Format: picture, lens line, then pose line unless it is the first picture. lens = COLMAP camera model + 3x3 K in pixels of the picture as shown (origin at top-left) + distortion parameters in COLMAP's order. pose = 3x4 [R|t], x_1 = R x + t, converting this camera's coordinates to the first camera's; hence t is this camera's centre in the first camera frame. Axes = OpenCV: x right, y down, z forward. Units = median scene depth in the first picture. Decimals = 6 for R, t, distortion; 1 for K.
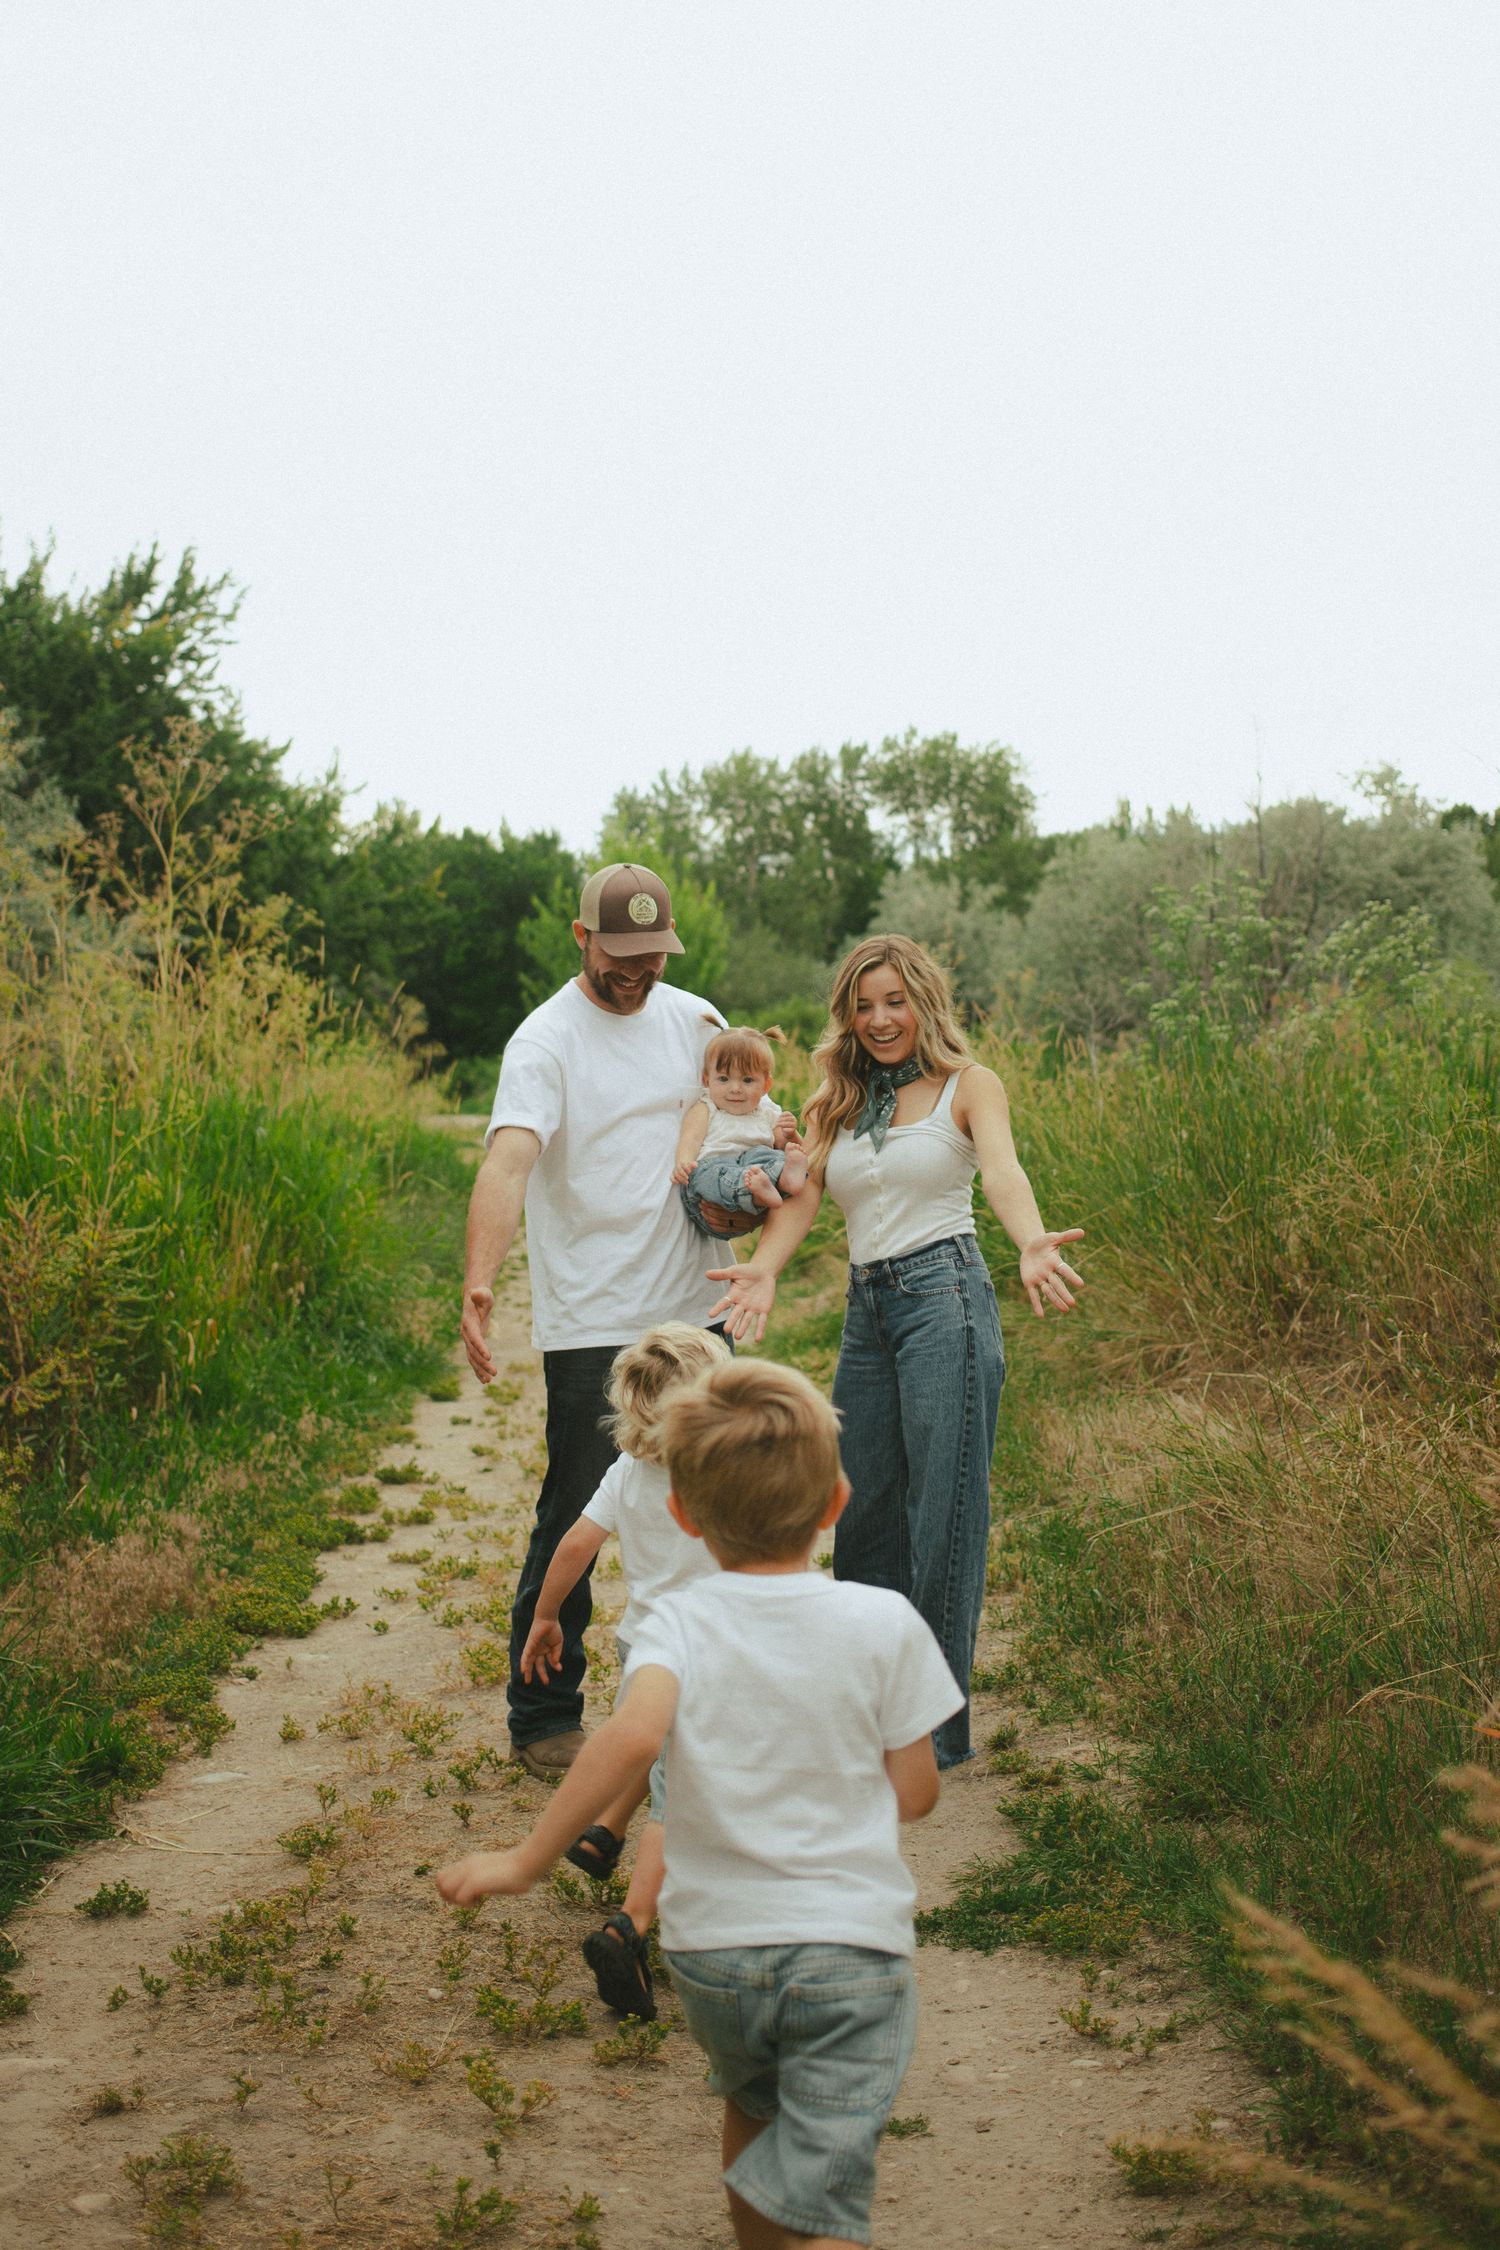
lens RADIAL K [[3062.8, 0, 765.8], [0, 3062.8, 889.9], [0, 0, 1]] dist [-0.077997, 0.169715]
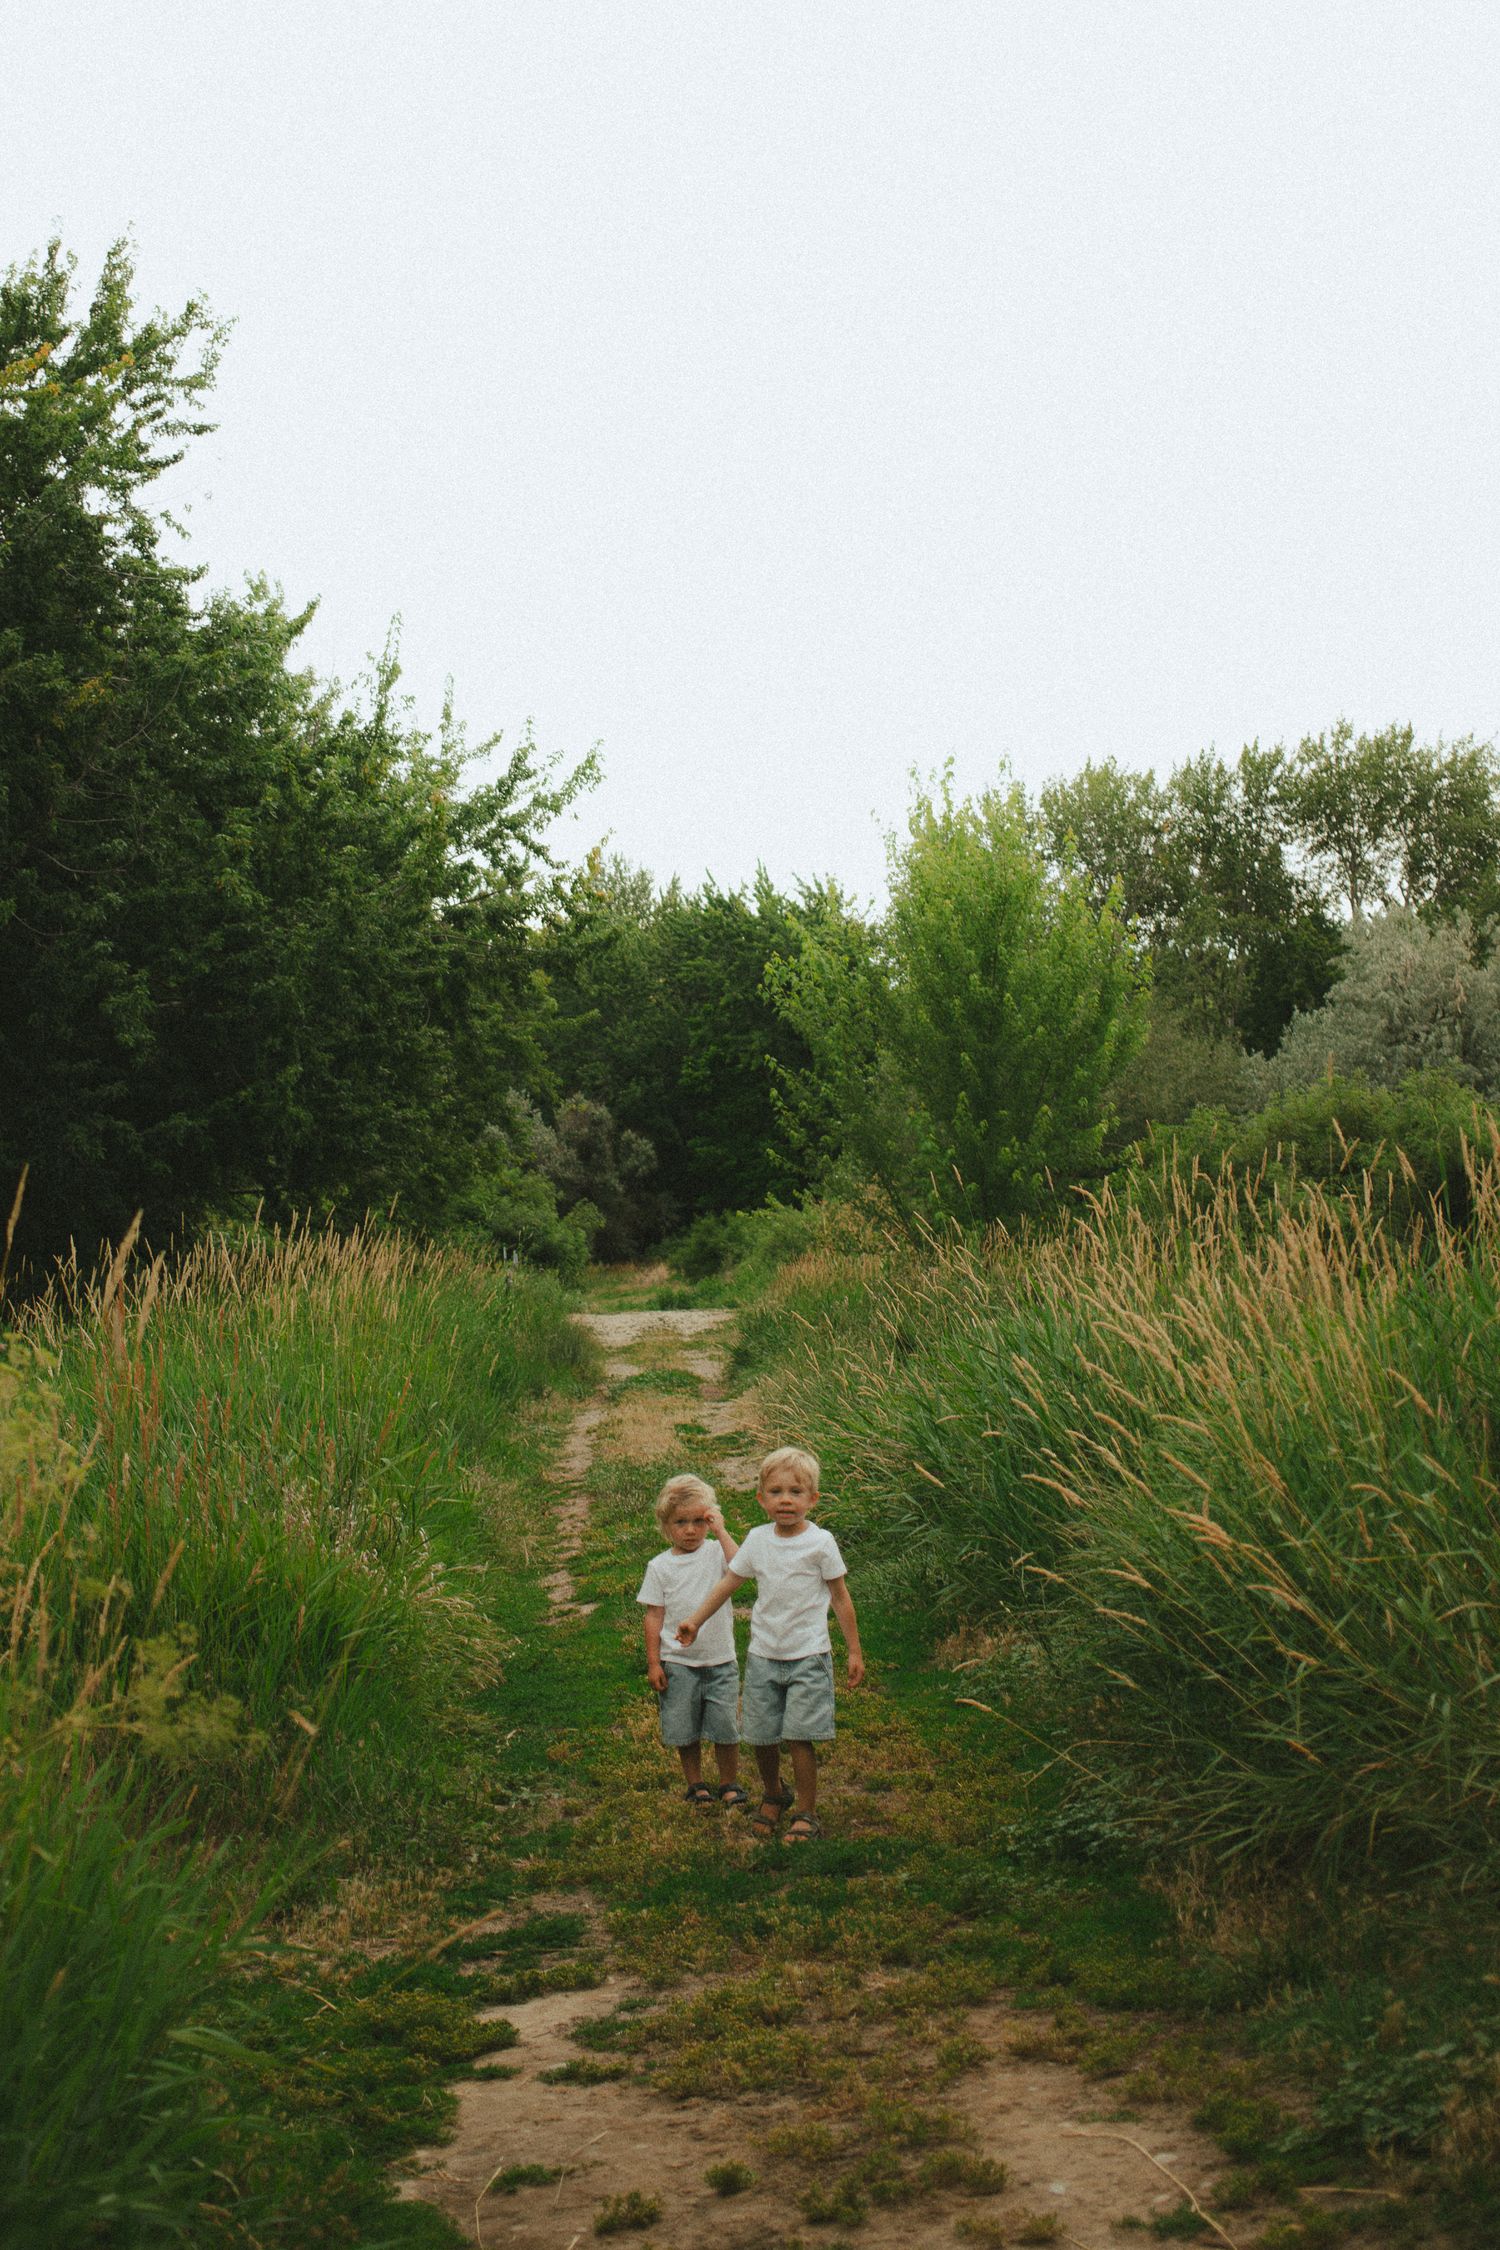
lens RADIAL K [[3919.9, 0, 838.2], [0, 3919.9, 1116.9], [0, 0, 1]] dist [-1.185671, 4.639778]
pose [[0.997404, -0.018400, -0.069619, -0.042344], [0.020556, 0.999327, 0.030378, 0.037600], [0.069013, -0.031730, 0.997111, 0.673877]]
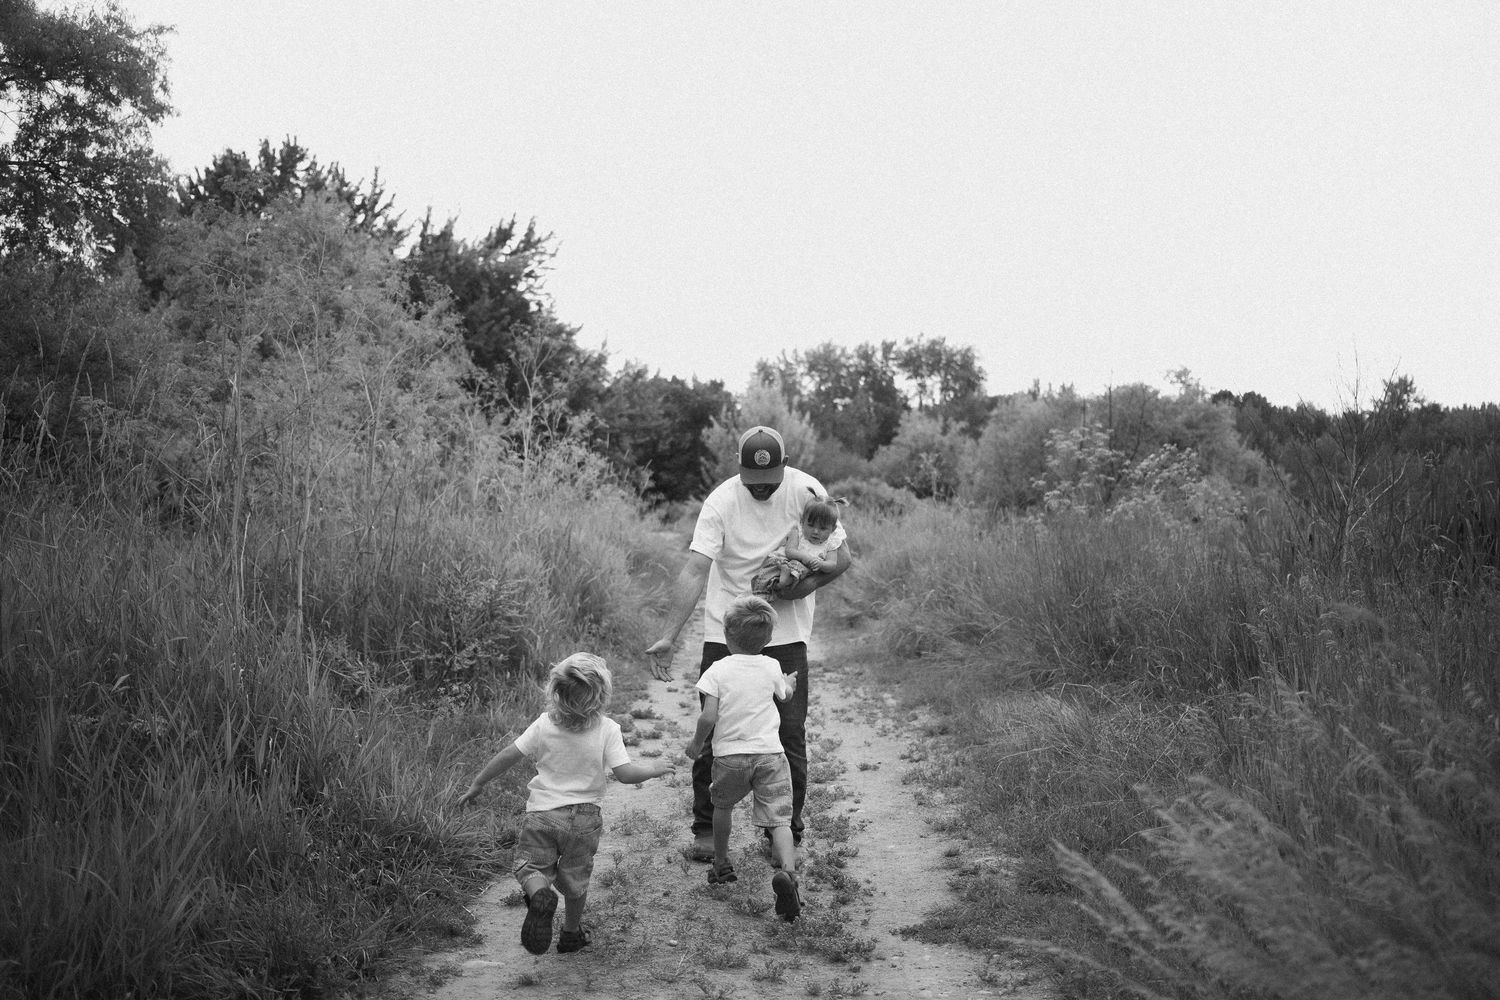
lens RADIAL K [[1686.9, 0, 751.1], [0, 1686.9, 493.1], [0, 0, 1]] dist [-0.079594, 0.168386]
pose [[0.997473, 0.052756, -0.047590, -0.002252], [-0.050502, 0.997599, 0.047384, -0.000893], [0.049976, -0.044861, 0.997742, -0.017801]]
